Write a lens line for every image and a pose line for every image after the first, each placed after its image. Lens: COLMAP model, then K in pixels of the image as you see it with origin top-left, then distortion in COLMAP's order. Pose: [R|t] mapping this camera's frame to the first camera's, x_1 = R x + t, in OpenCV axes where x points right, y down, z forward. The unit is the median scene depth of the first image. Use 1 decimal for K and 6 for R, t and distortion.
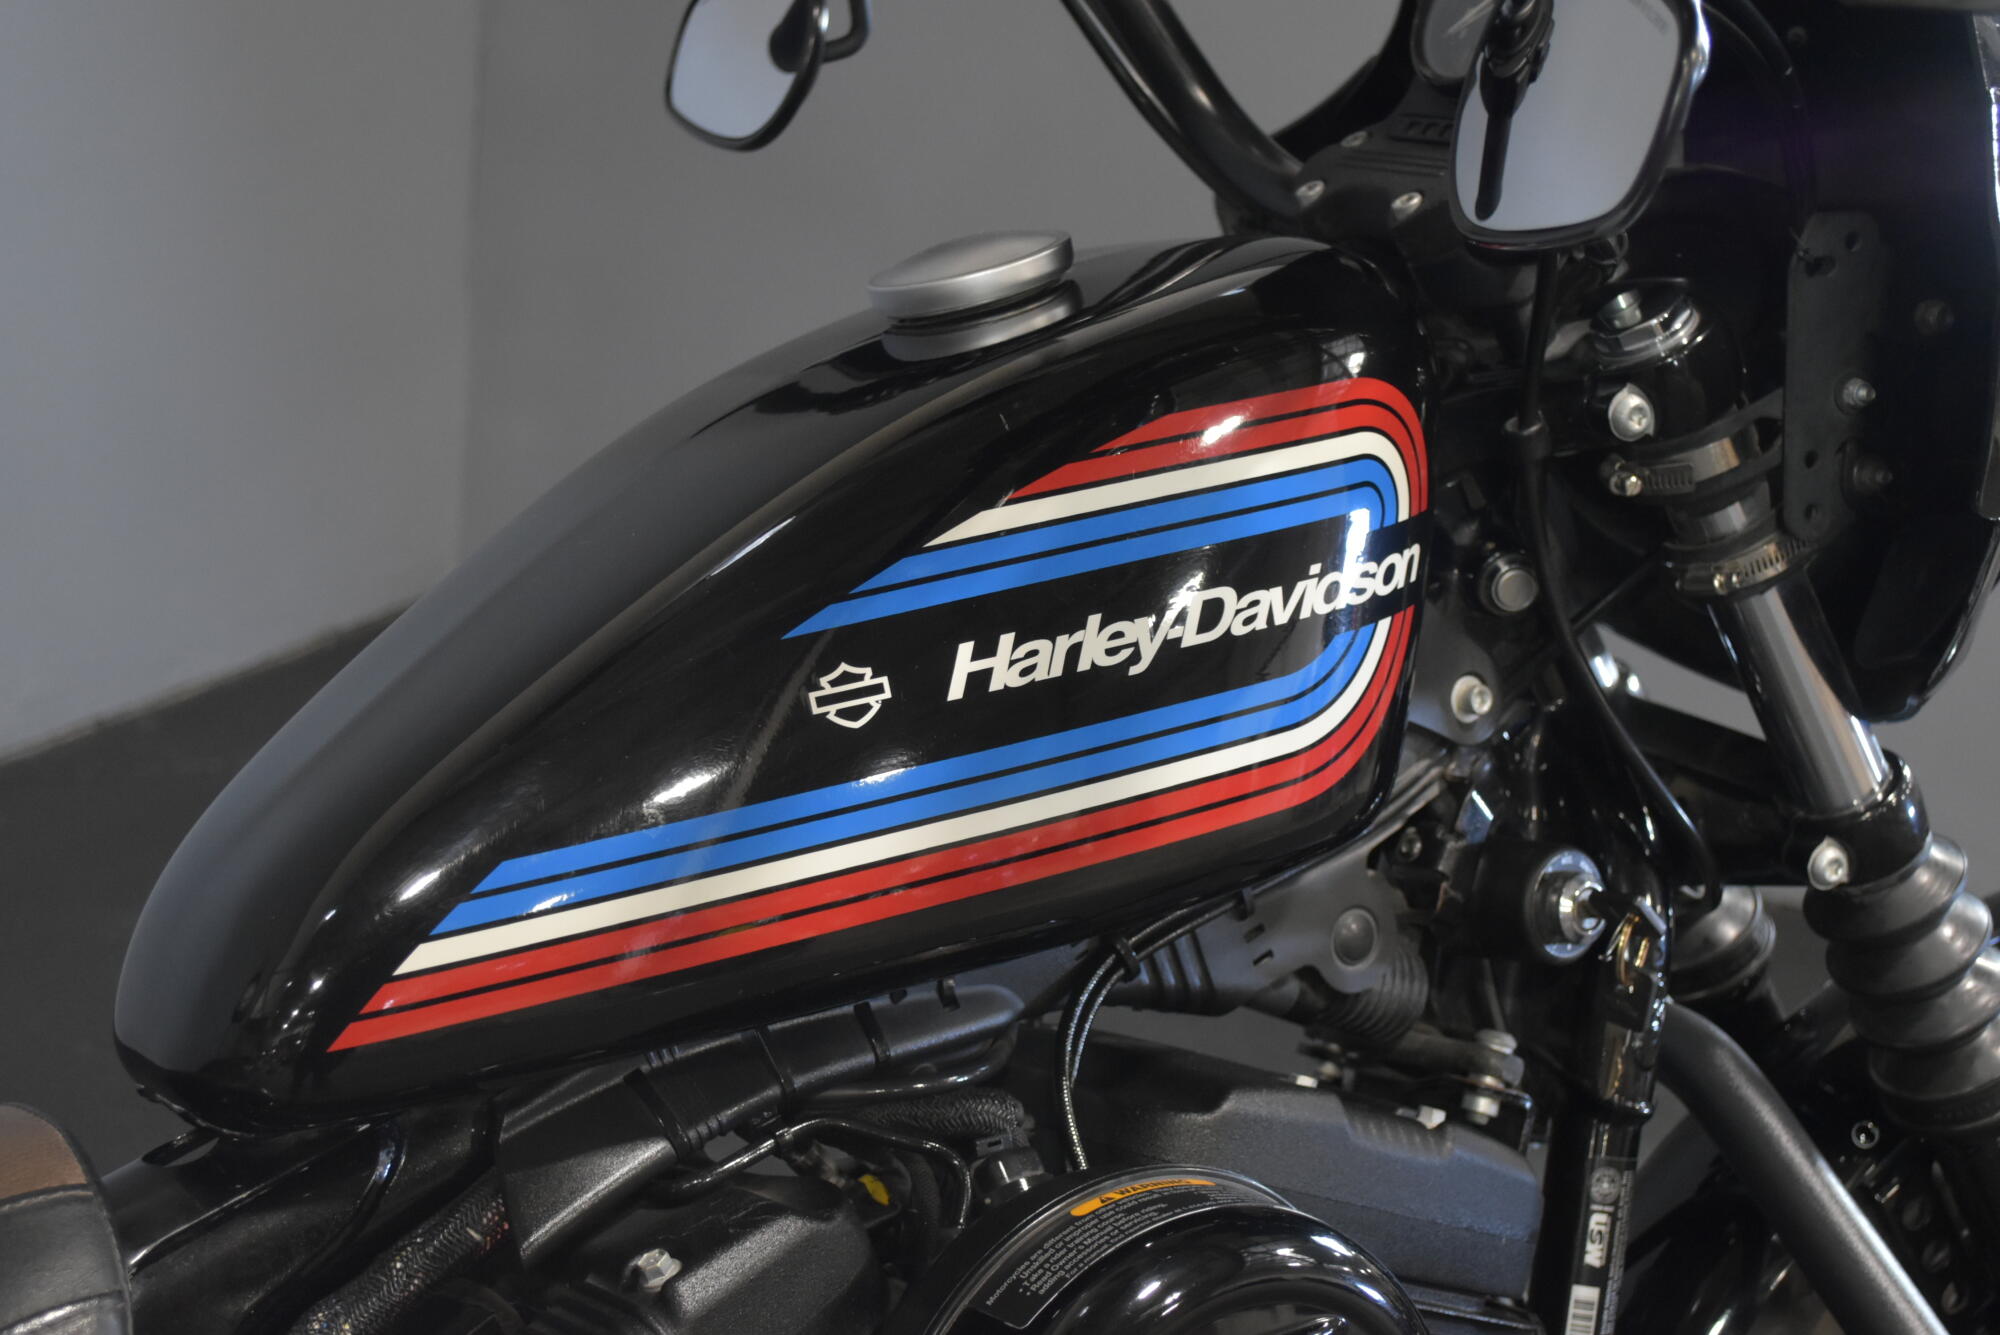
lens RADIAL K [[3086.6, 0, 1017.0], [0, 3086.6, 655.4], [0, 0, 1]] dist [-0.015741, 0.000000]
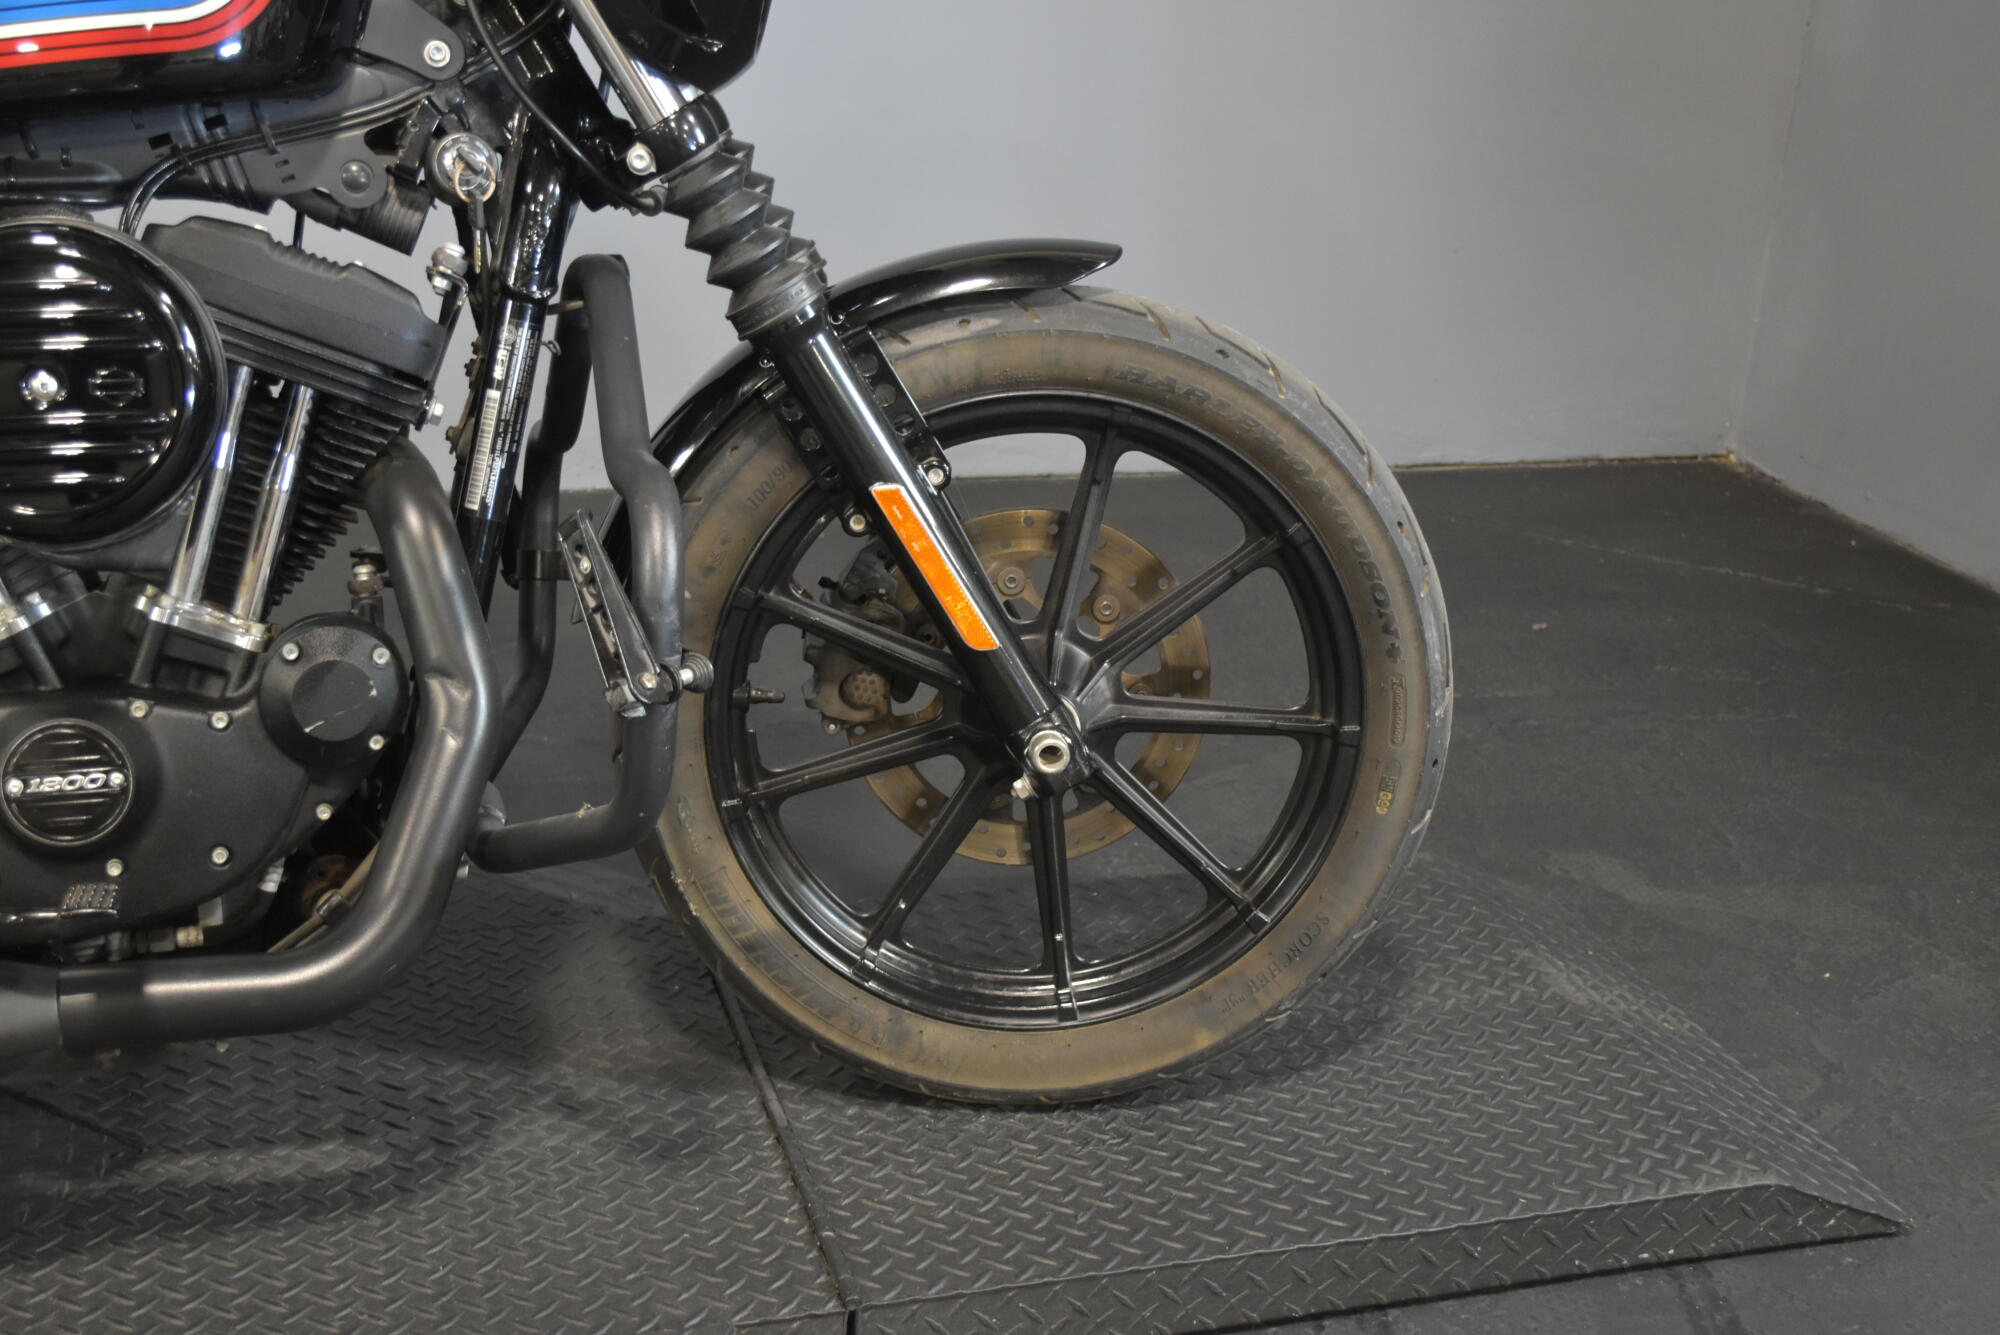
lens RADIAL K [[2333.7, 0, 992.1], [0, 2333.7, 667.2], [0, 0, 1]] dist [-0.022413, 0.000000]
pose [[0.931128, 0.087540, -0.354029, 1.160261], [-0.071081, 0.995709, 0.059257, 0.322648], [0.357697, -0.030011, 0.933355, -0.207840]]
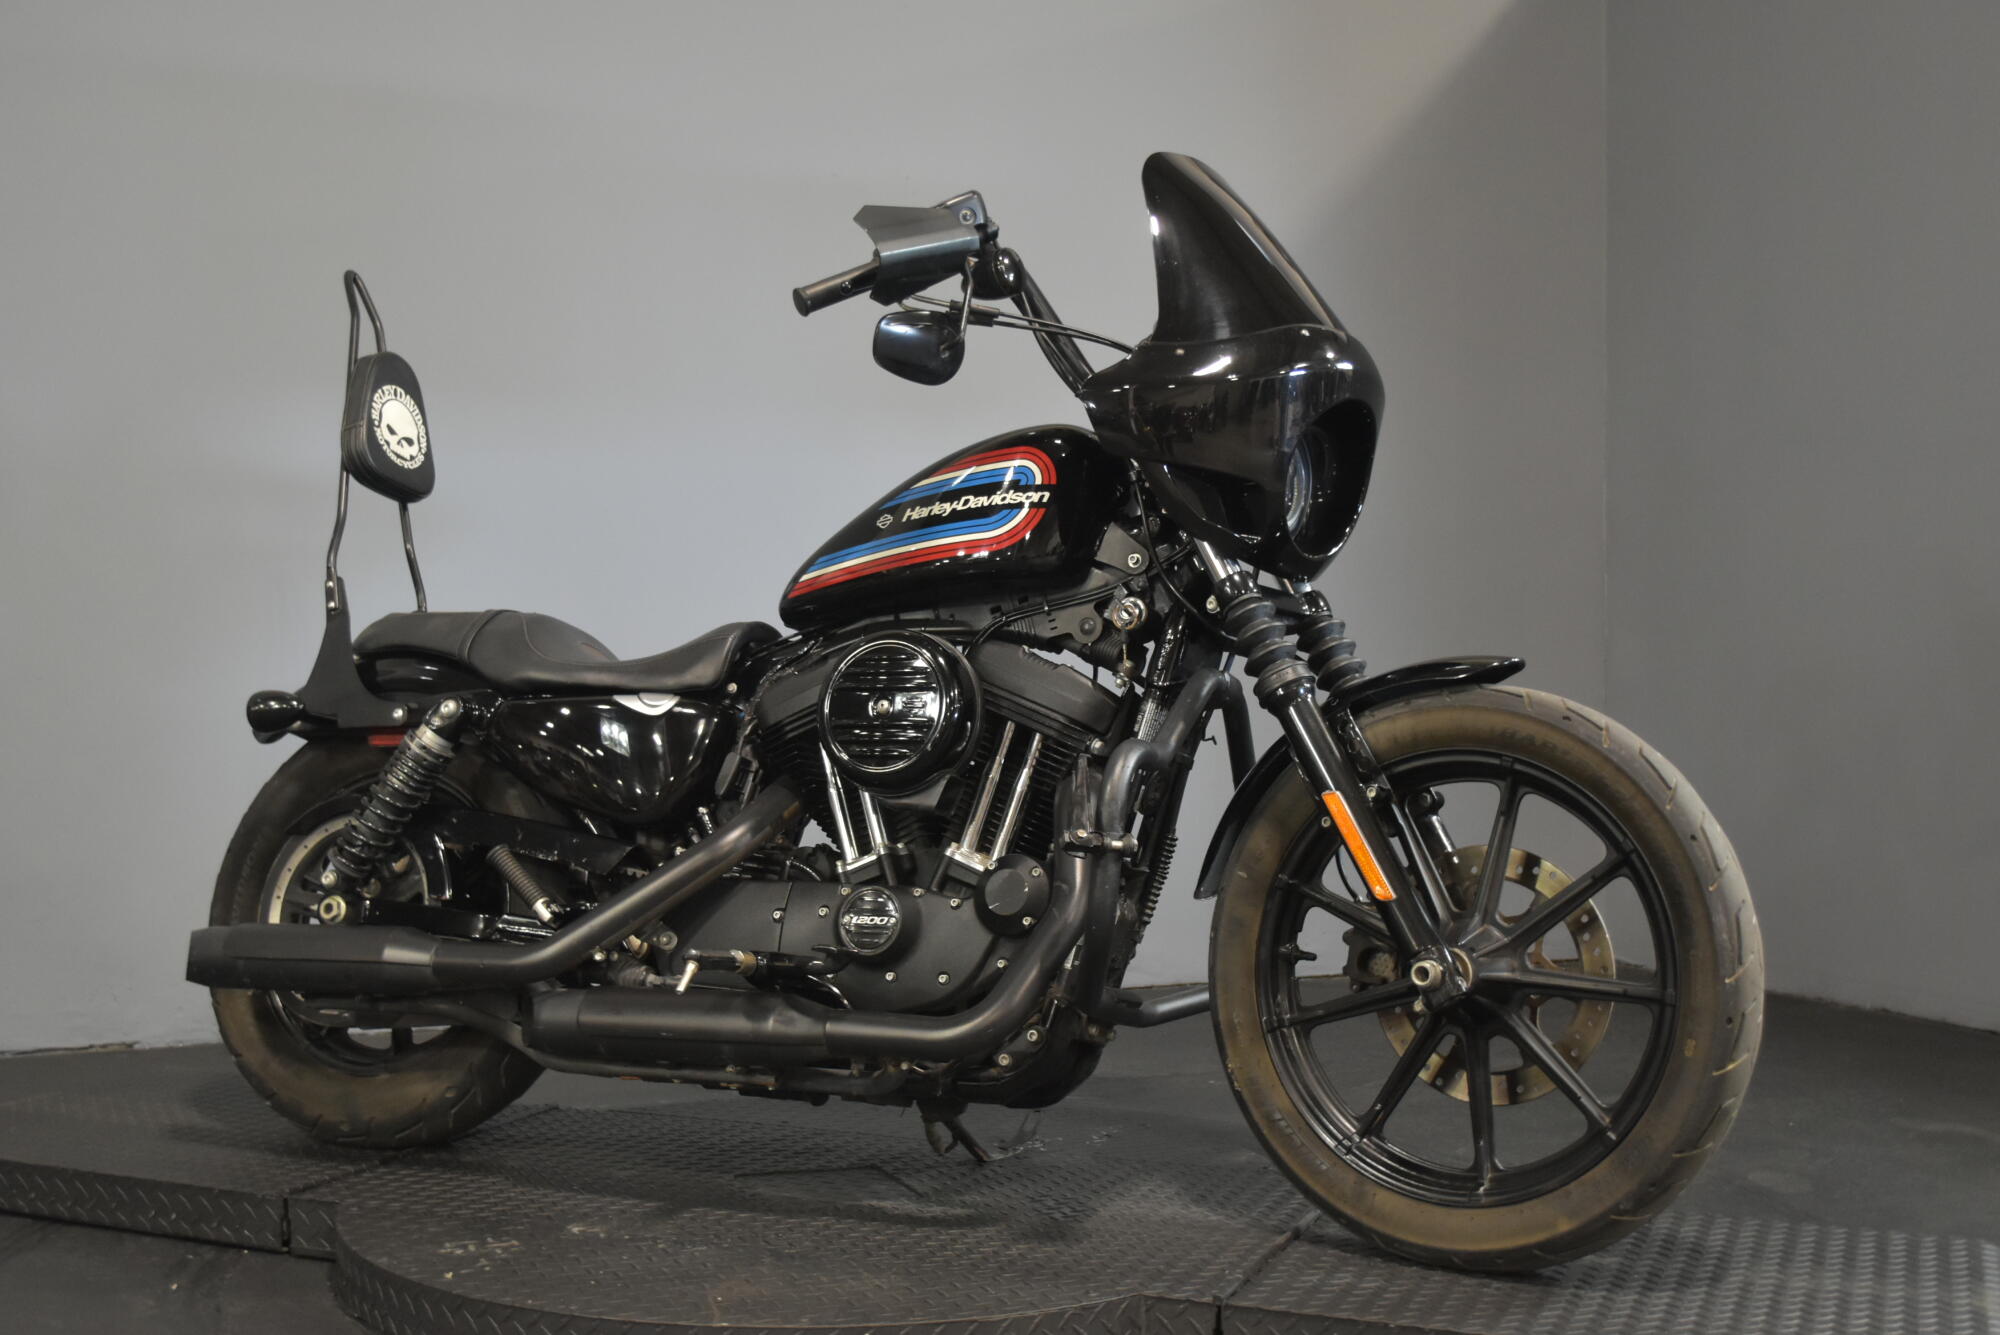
lens RADIAL K [[2236.5, 0, 1014.5], [0, 2236.5, 662.2], [0, 0, 1]] dist [-0.027545, 0.000000]
pose [[0.488937, -0.099592, -0.866615, 2.556174], [-0.210419, 0.950660, -0.227967, 0.821570], [0.846561, 0.293813, 0.443857, -0.157138]]
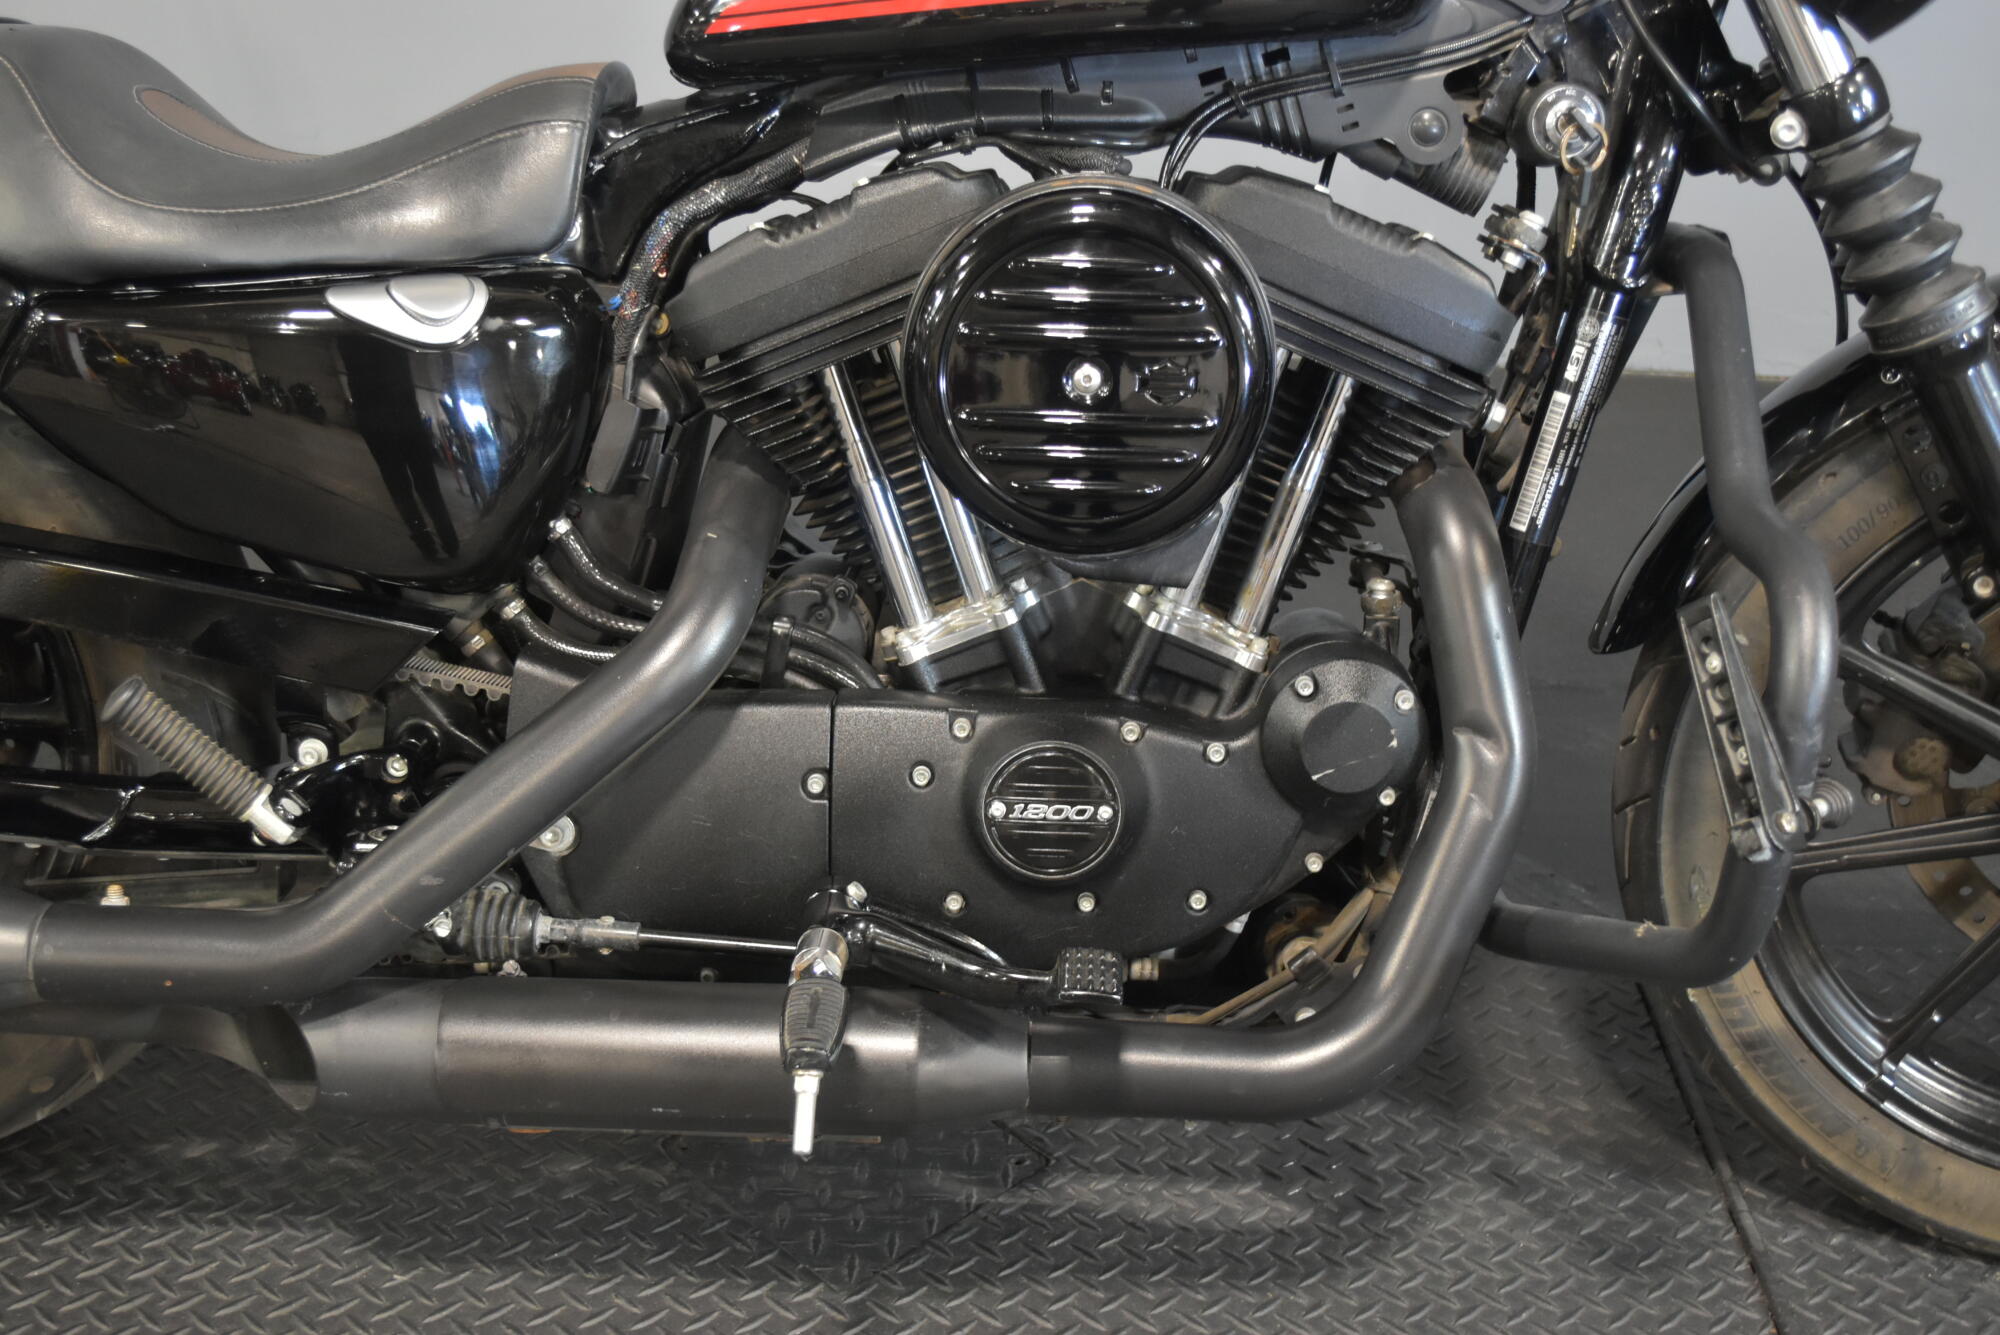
lens RADIAL K [[2333.7, 0, 1000.0], [0, 2333.7, 669.5], [0, 0, 1]] dist [-0.022413, 0.000000]
pose [[0.777574, 0.226963, -0.586402, 0.818717], [-0.143106, 0.971988, 0.186442, 0.198961], [0.612291, -0.061055, 0.788272, -0.095400]]
